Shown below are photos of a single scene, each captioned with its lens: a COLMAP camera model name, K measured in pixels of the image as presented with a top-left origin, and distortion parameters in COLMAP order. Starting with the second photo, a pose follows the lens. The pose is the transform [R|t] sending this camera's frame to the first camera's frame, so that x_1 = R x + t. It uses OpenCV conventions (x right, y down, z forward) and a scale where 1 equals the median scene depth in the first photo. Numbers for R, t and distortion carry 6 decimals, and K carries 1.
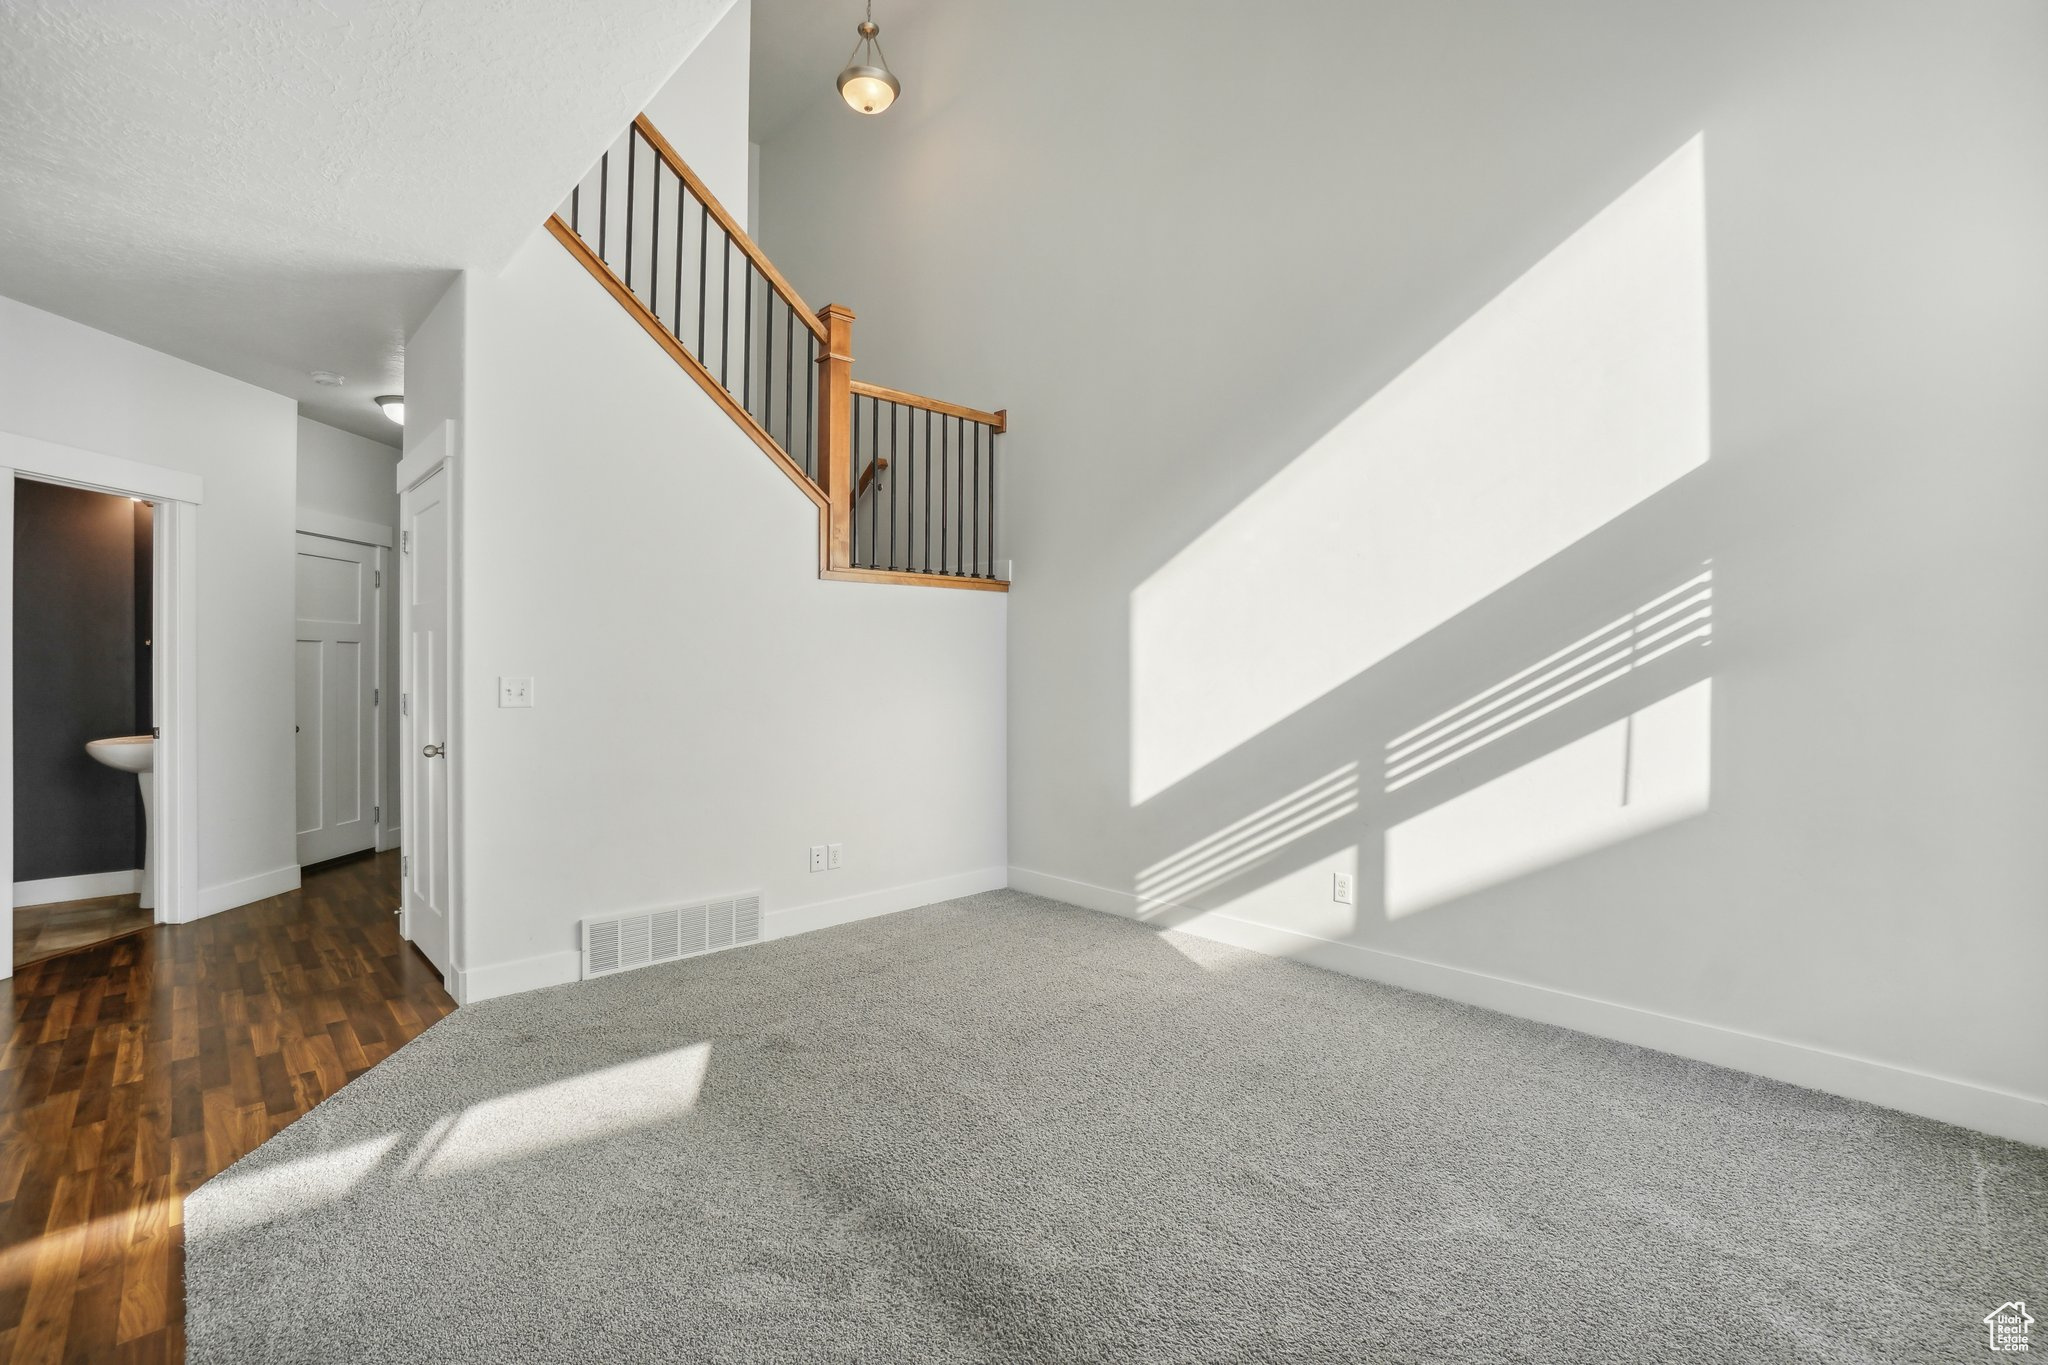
lens RADIAL K [[916.1, 0, 1014.8], [0, 916.1, 658.9], [0, 0, 1]] dist [-0.010210, -0.000151]
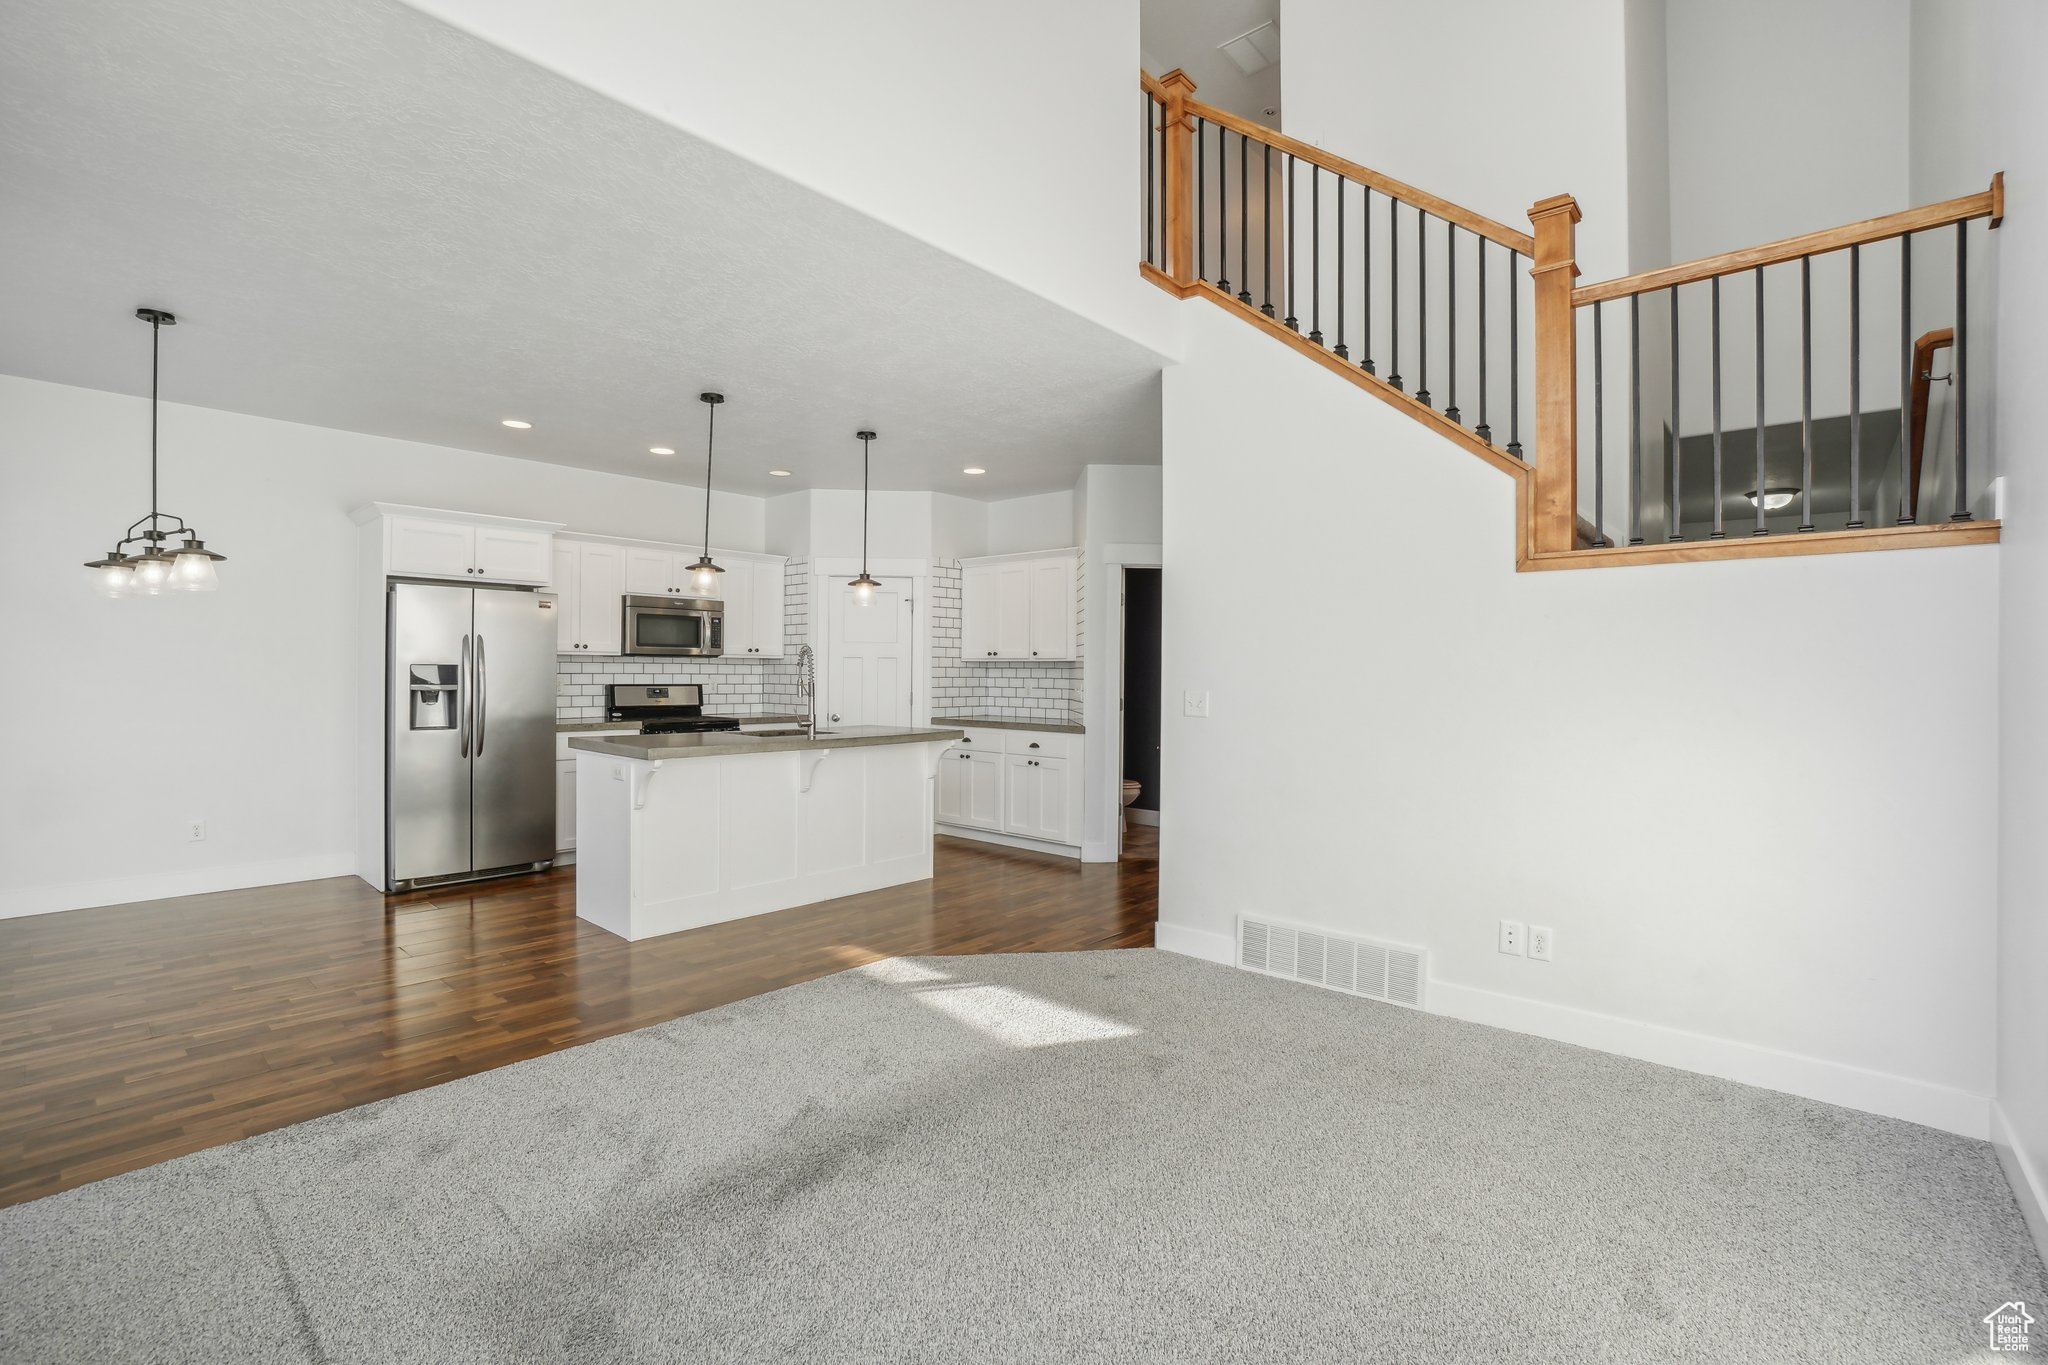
lens RADIAL K [[951.2, 0, 992.7], [0, 951.2, 685.5], [0, 0, 1]] dist [-0.049347, 0.020358]
pose [[0.076524, 0.010656, -0.997011, 0.620630], [-0.001845, 0.999943, 0.010546, -0.000204], [0.997066, 0.001033, 0.076539, 0.599962]]
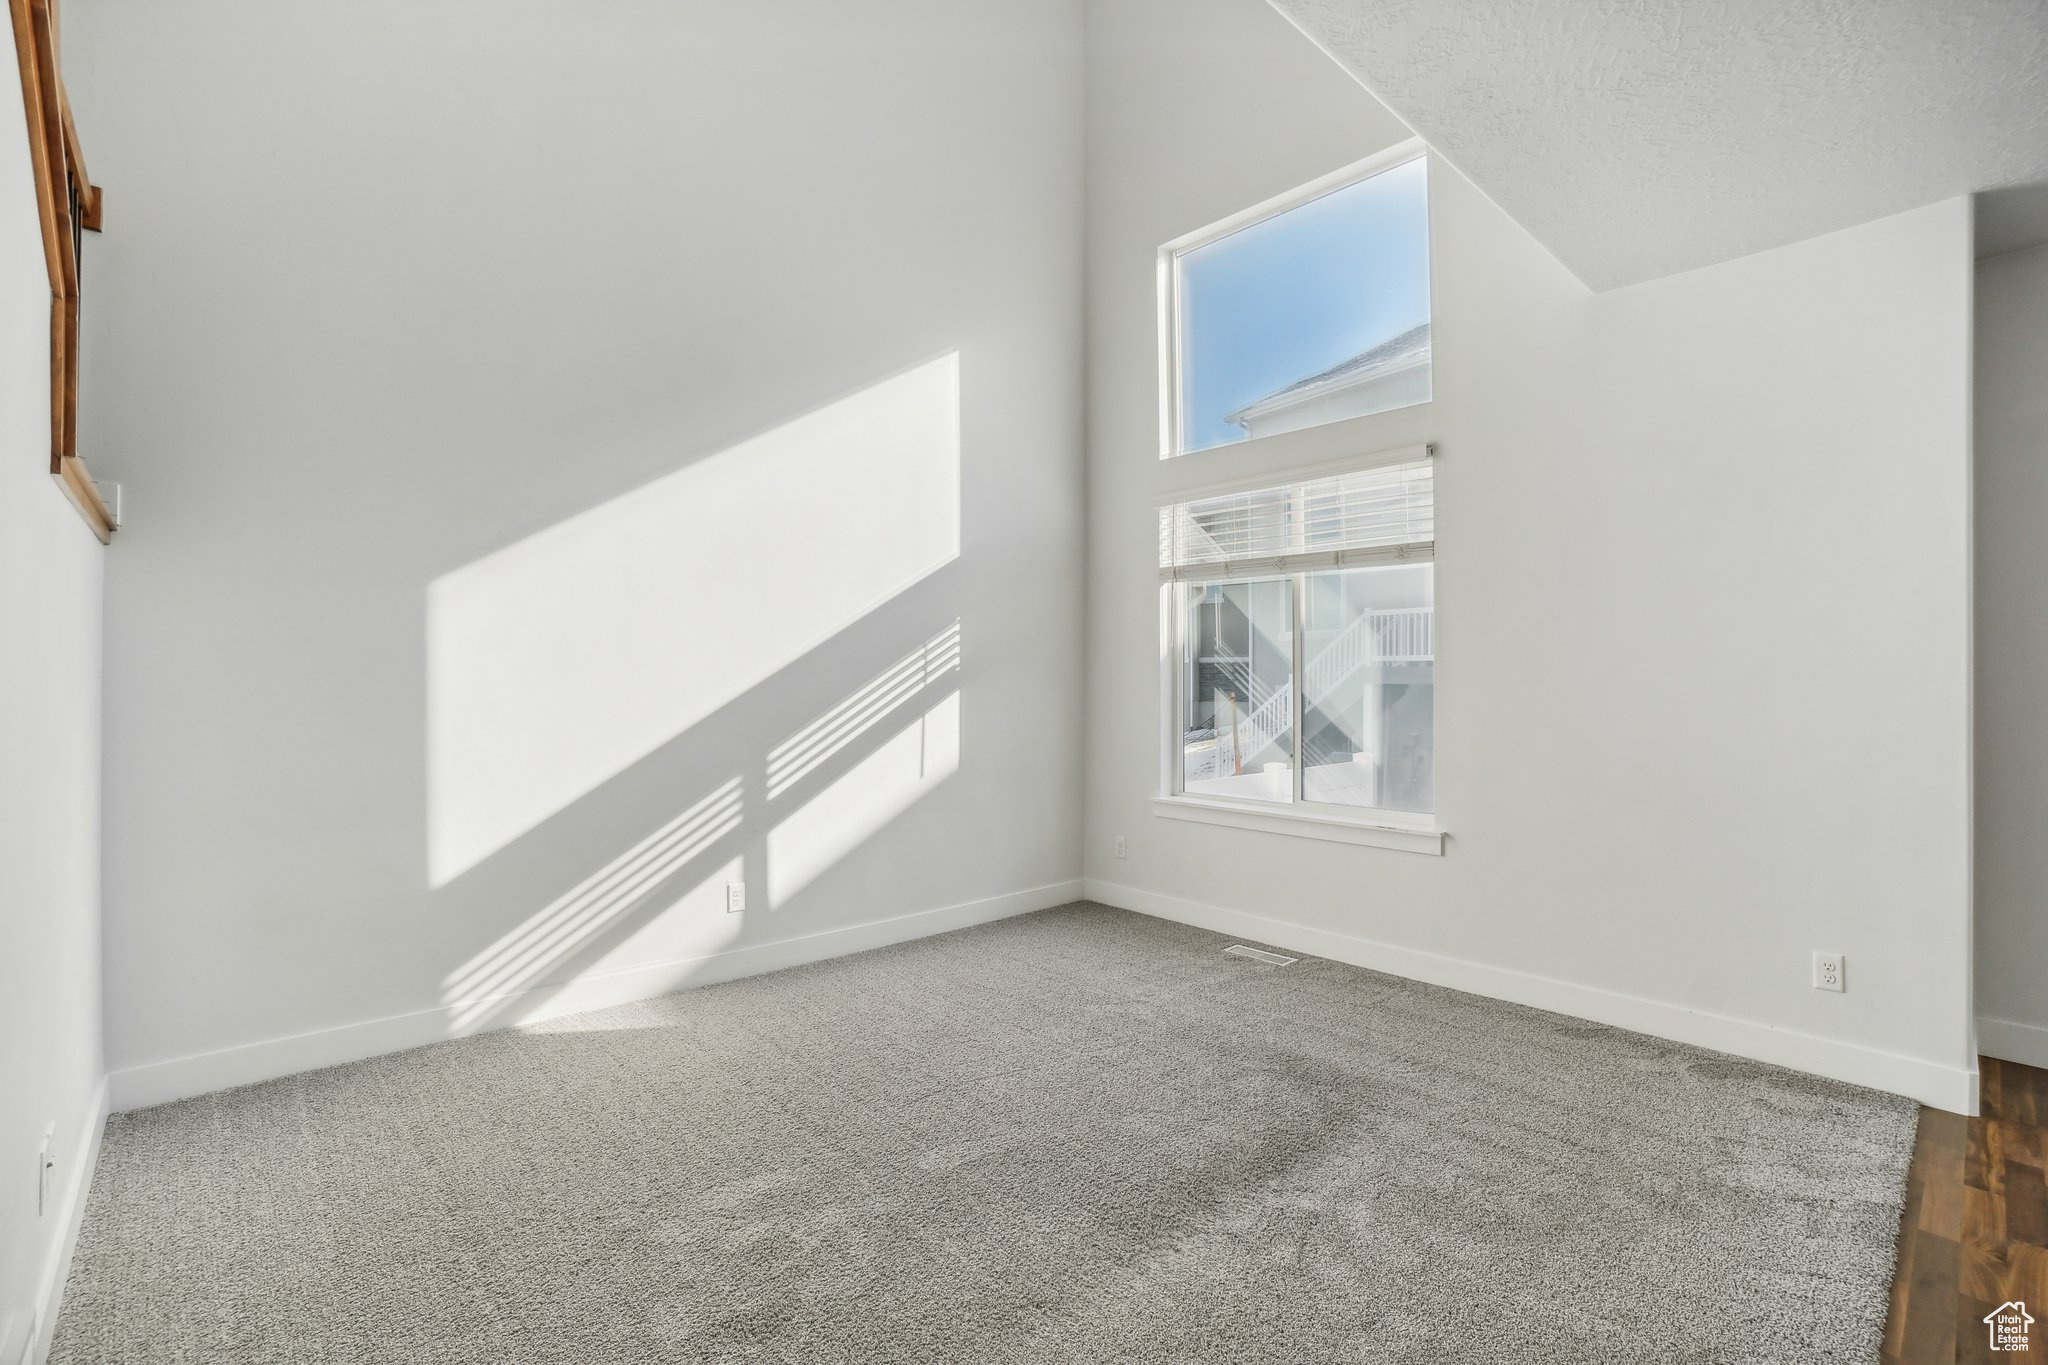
lens RADIAL K [[951.2, 0, 992.7], [0, 951.2, 685.5], [0, 0, 1]] dist [-0.049347, 0.020358]
pose [[0.042479, -0.013492, 0.999006, -0.713837], [-0.004381, 0.999897, 0.013690, -0.008560], [-0.999088, -0.004958, 0.042415, 0.671951]]
